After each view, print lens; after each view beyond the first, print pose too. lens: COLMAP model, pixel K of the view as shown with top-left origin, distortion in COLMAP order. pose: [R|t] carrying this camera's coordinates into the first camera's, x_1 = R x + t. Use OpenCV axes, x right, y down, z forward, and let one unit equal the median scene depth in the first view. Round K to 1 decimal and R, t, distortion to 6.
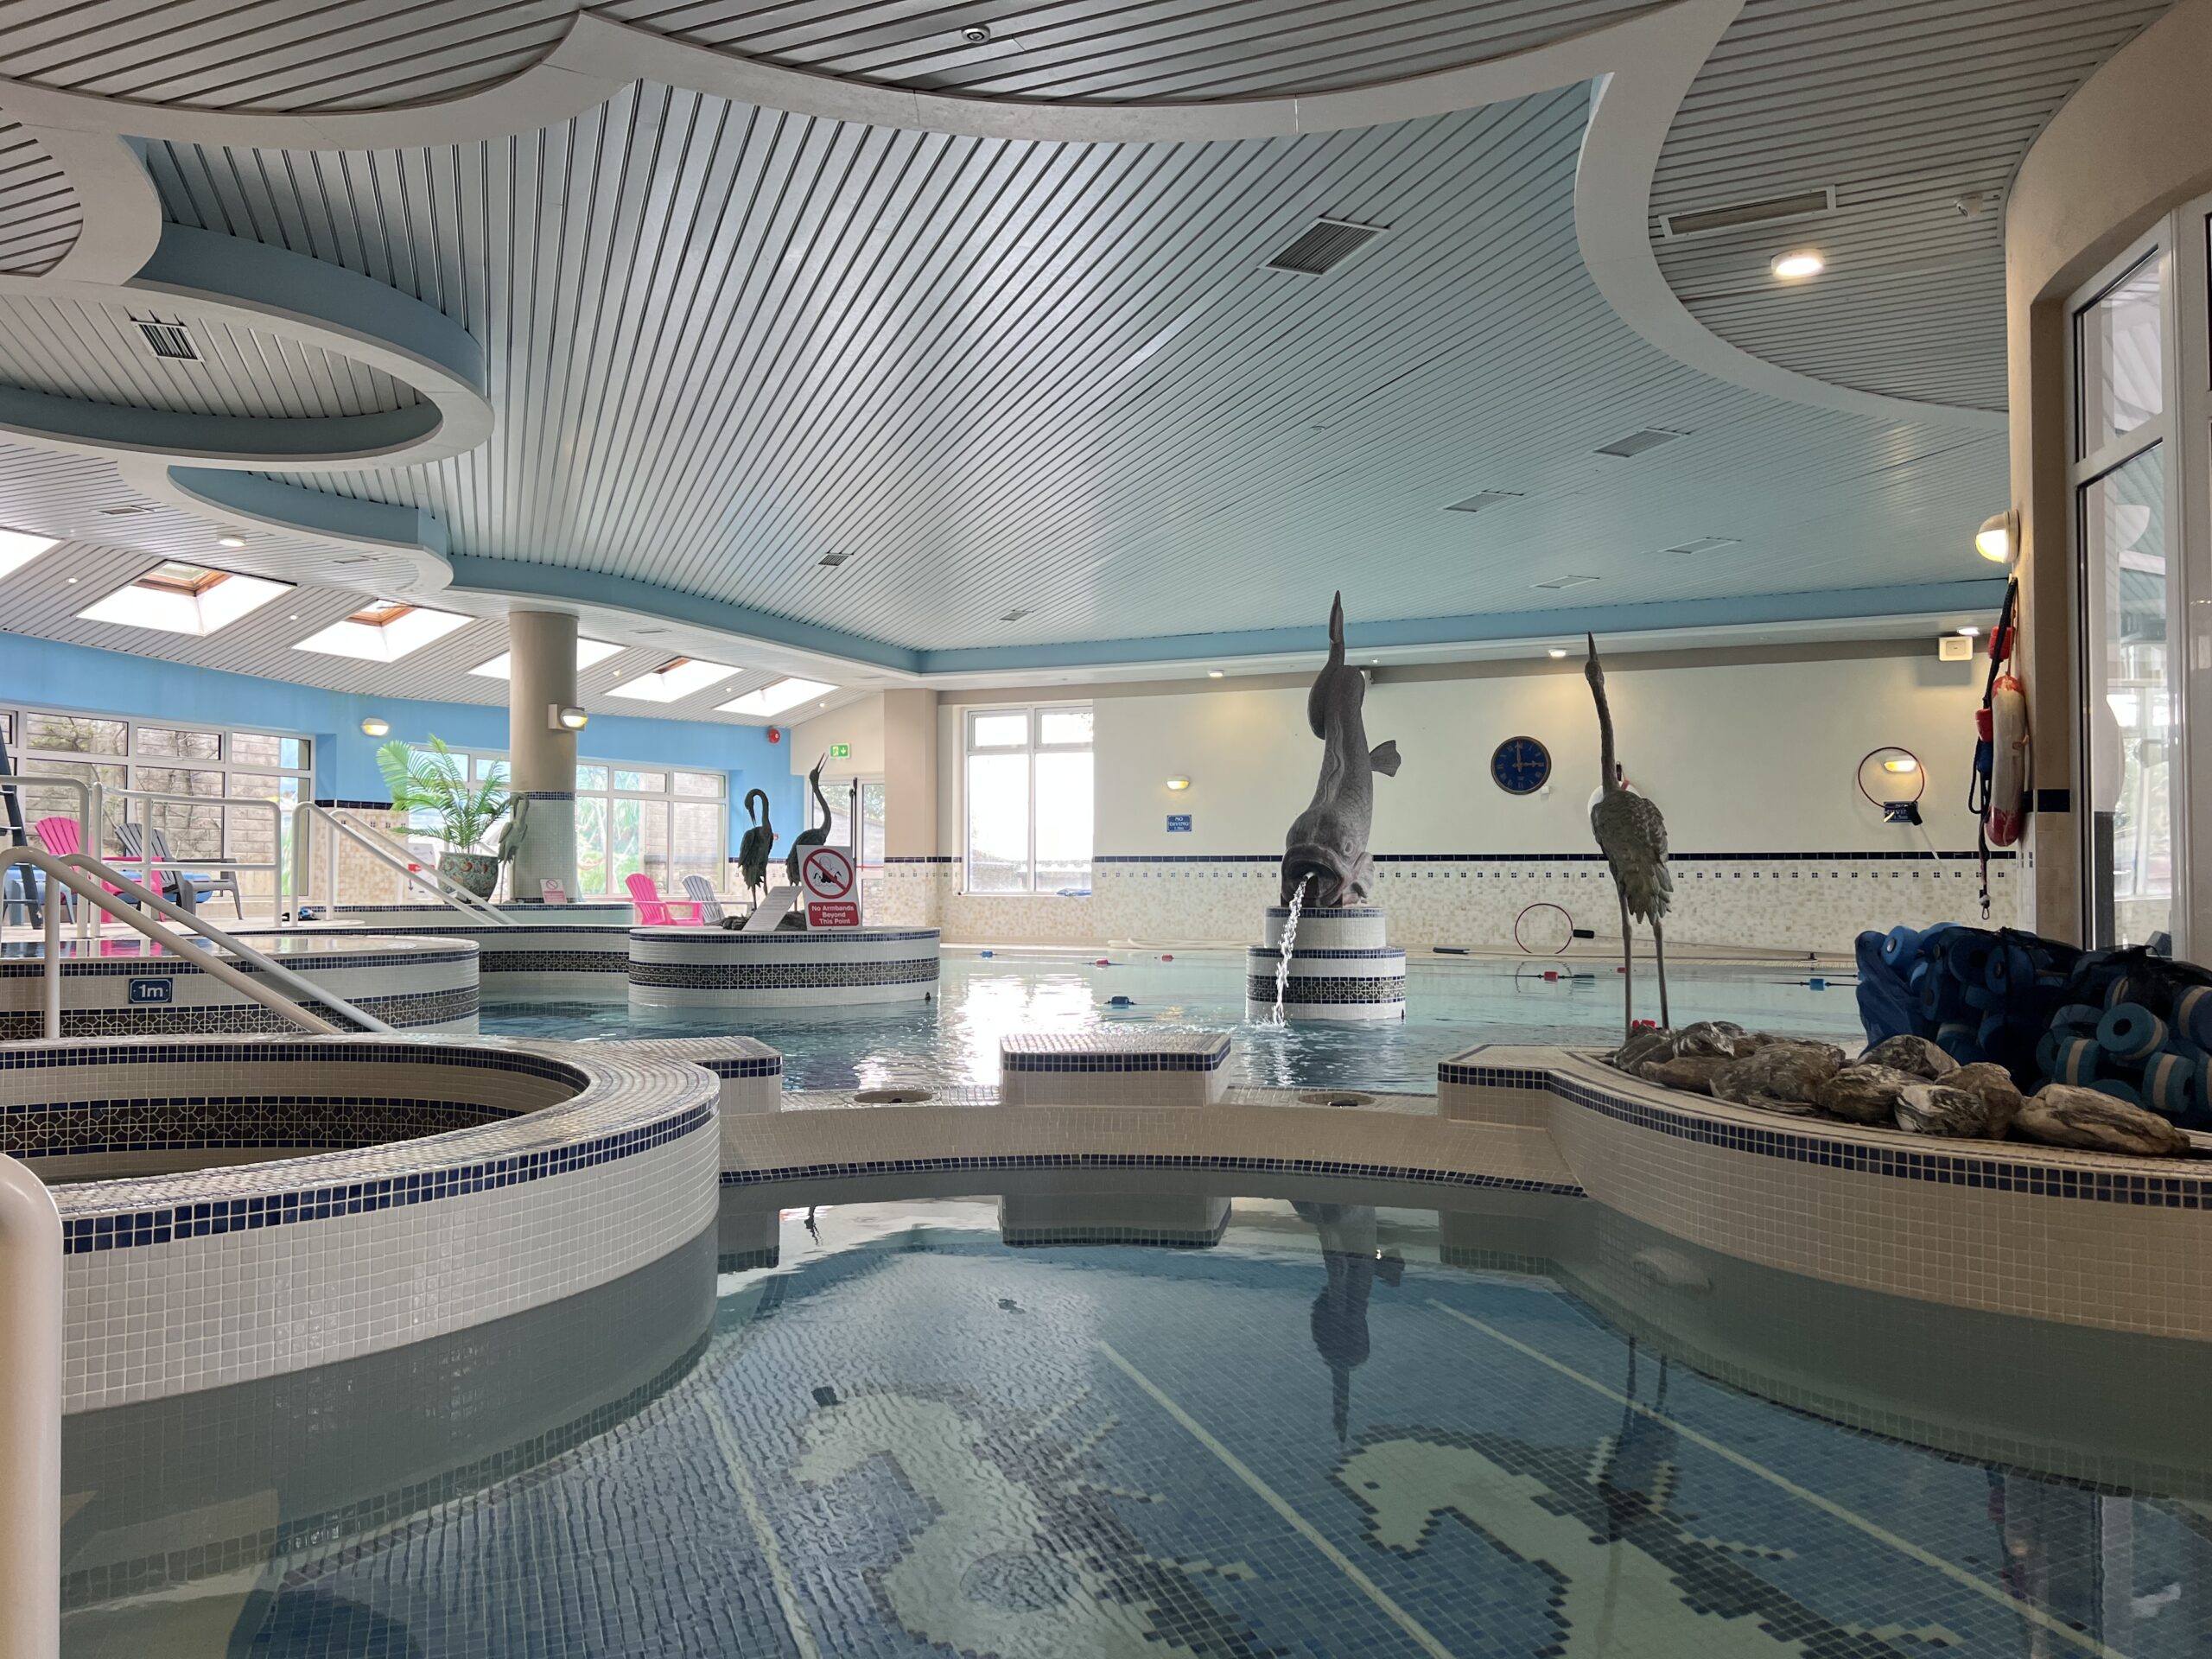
lens RADIAL K [[1658.9, 0, 1106.0], [0, 1658.9, 829.5], [0, 0, 1]] dist [0.049419, -0.002417]
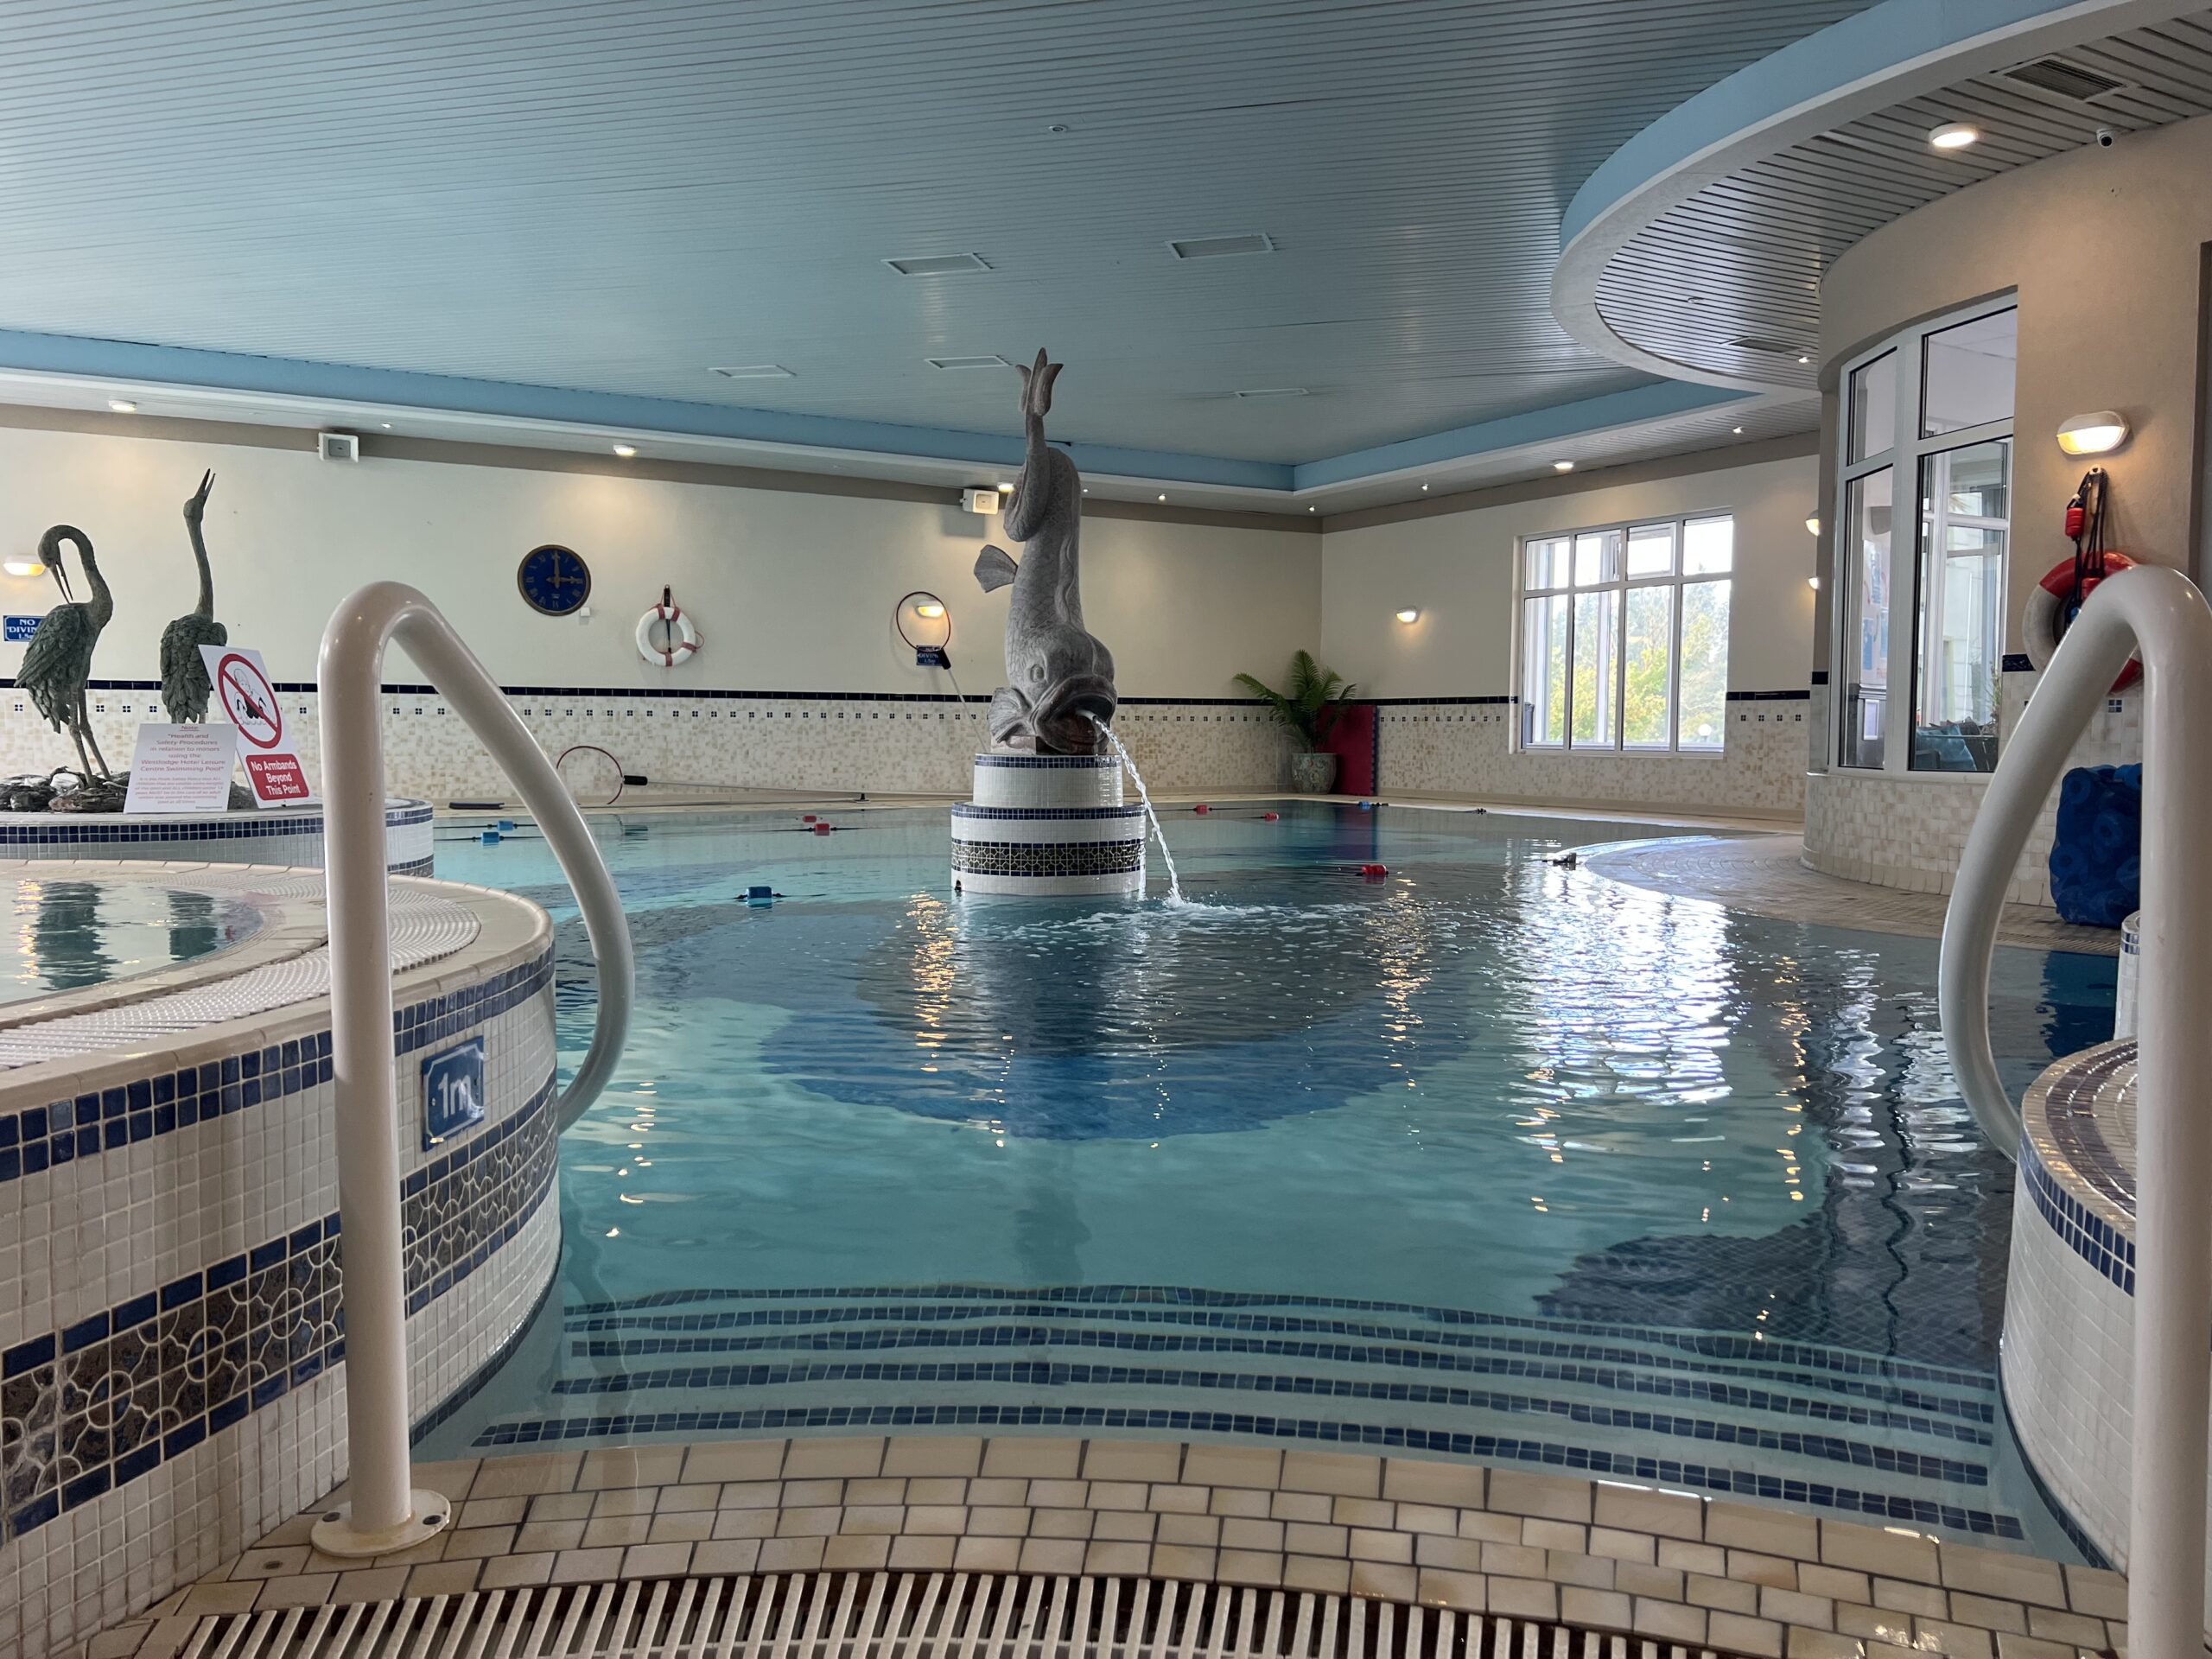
lens RADIAL K [[1658.9, 0, 1106.0], [0, 1658.9, 829.5], [0, 0, 1]] dist [0.049419, -0.002417]
pose [[0.569802, -0.048039, 0.820377, -0.306629], [-0.032011, 0.996235, 0.080570, 0.010294], [-0.821158, -0.072171, 0.566119, 0.314803]]
